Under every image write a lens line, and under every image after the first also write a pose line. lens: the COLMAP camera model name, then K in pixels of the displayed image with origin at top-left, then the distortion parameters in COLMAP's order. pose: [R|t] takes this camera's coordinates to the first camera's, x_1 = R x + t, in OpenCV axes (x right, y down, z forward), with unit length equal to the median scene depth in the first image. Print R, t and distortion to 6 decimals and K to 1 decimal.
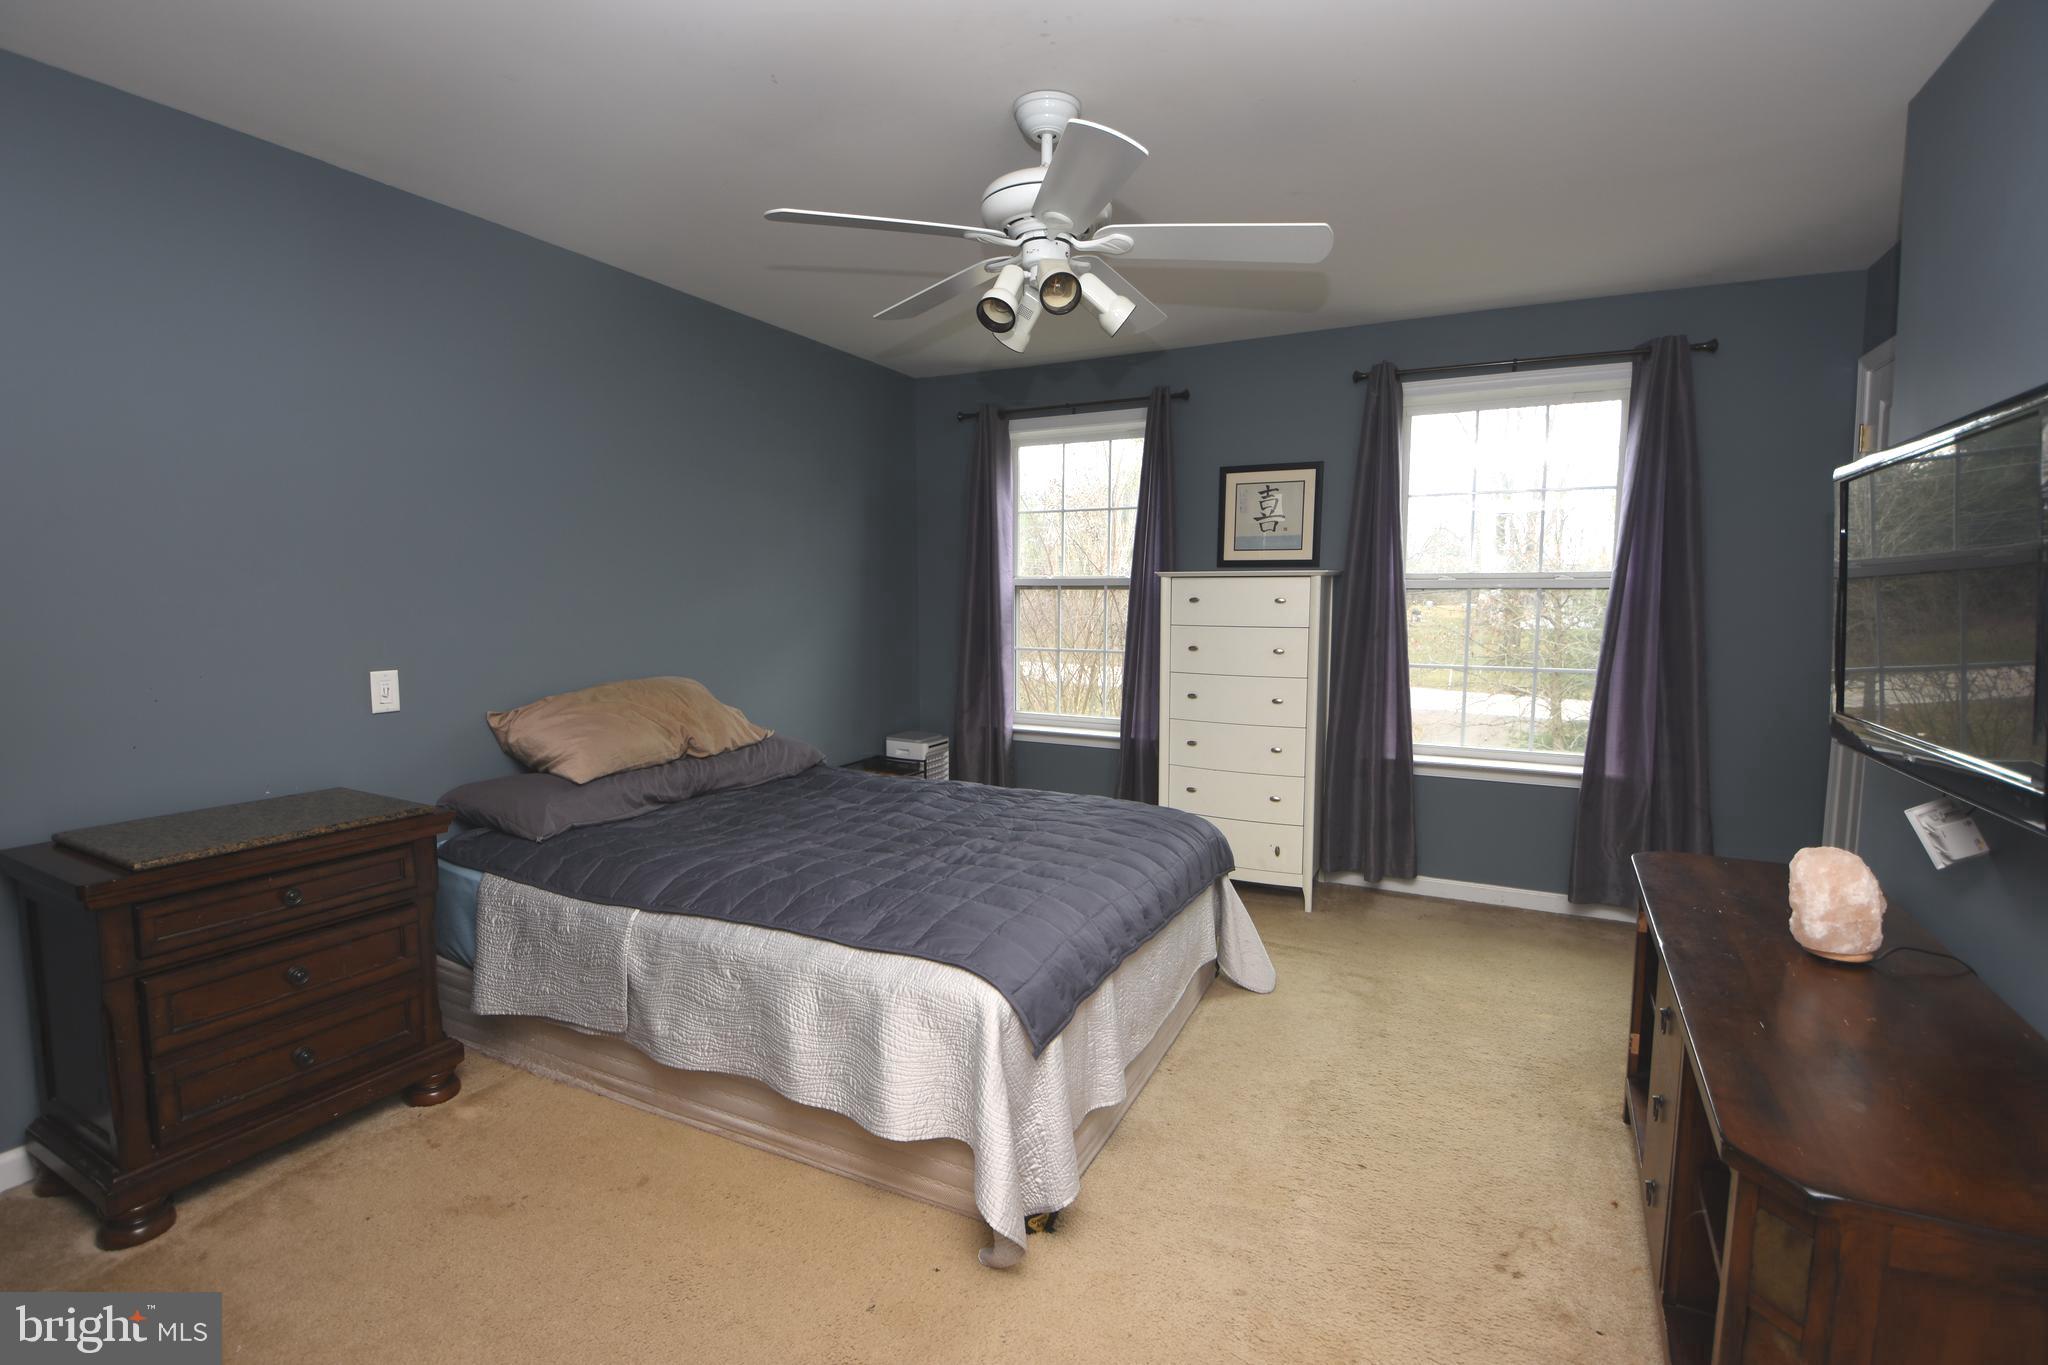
lens RADIAL K [[907.9, 0, 1024.0], [0, 907.9, 682.5], [0, 0, 1]] dist [0.000428, 0.000036]
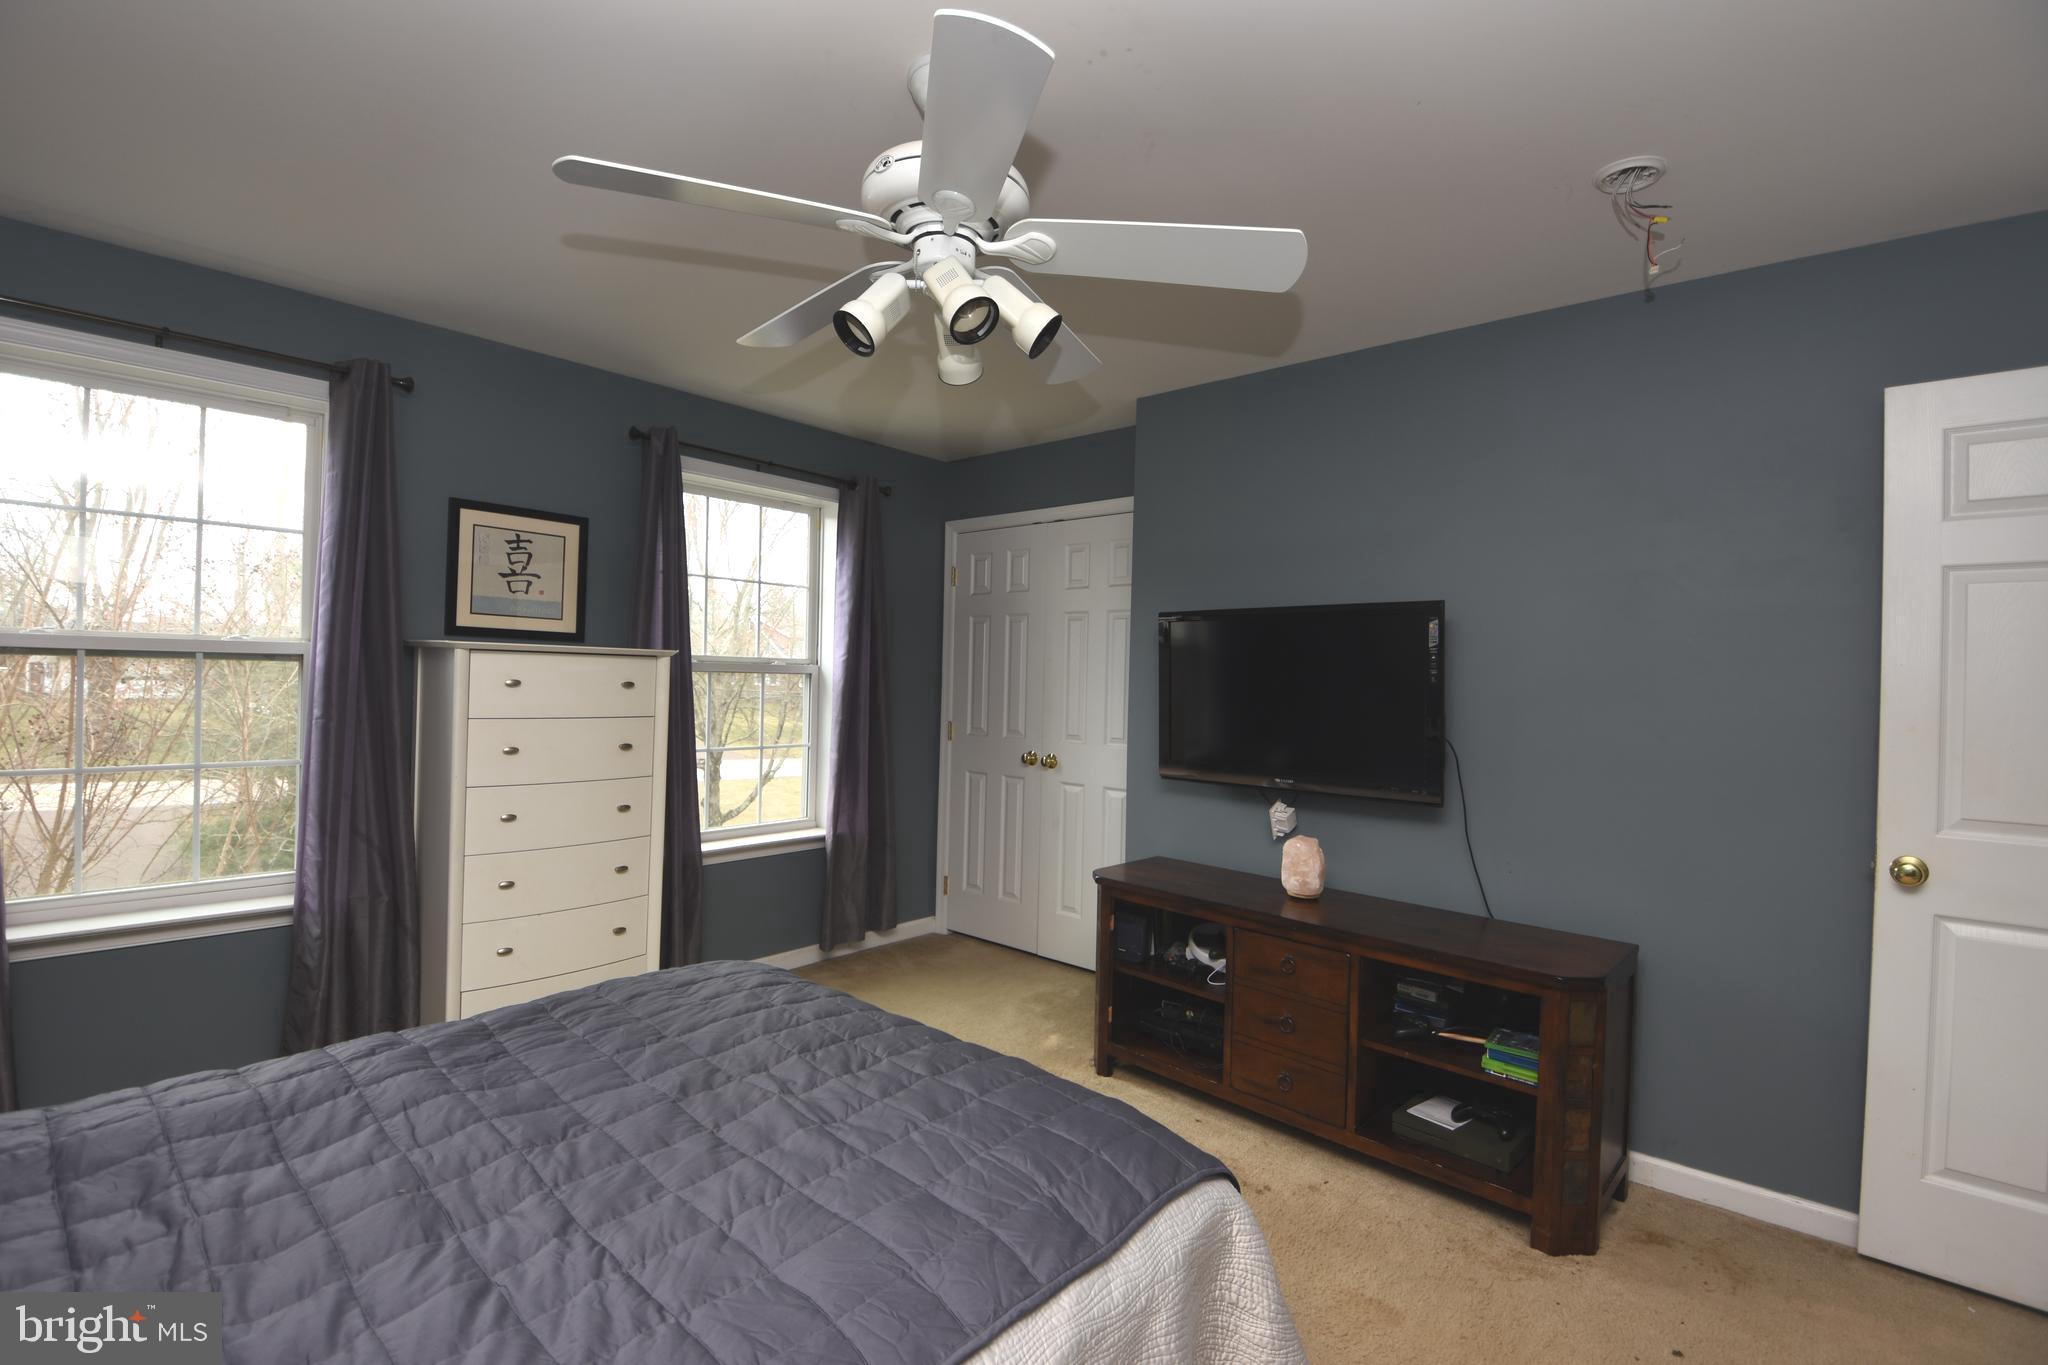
lens RADIAL K [[907.9, 0, 1024.0], [0, 907.9, 682.5], [0, 0, 1]] dist [0.000428, 0.000036]
pose [[0.269336, -0.004198, 0.963037, -0.368795], [0.058732, 0.998201, -0.012075, -0.055363], [-0.961254, 0.059814, 0.269098, 0.381739]]
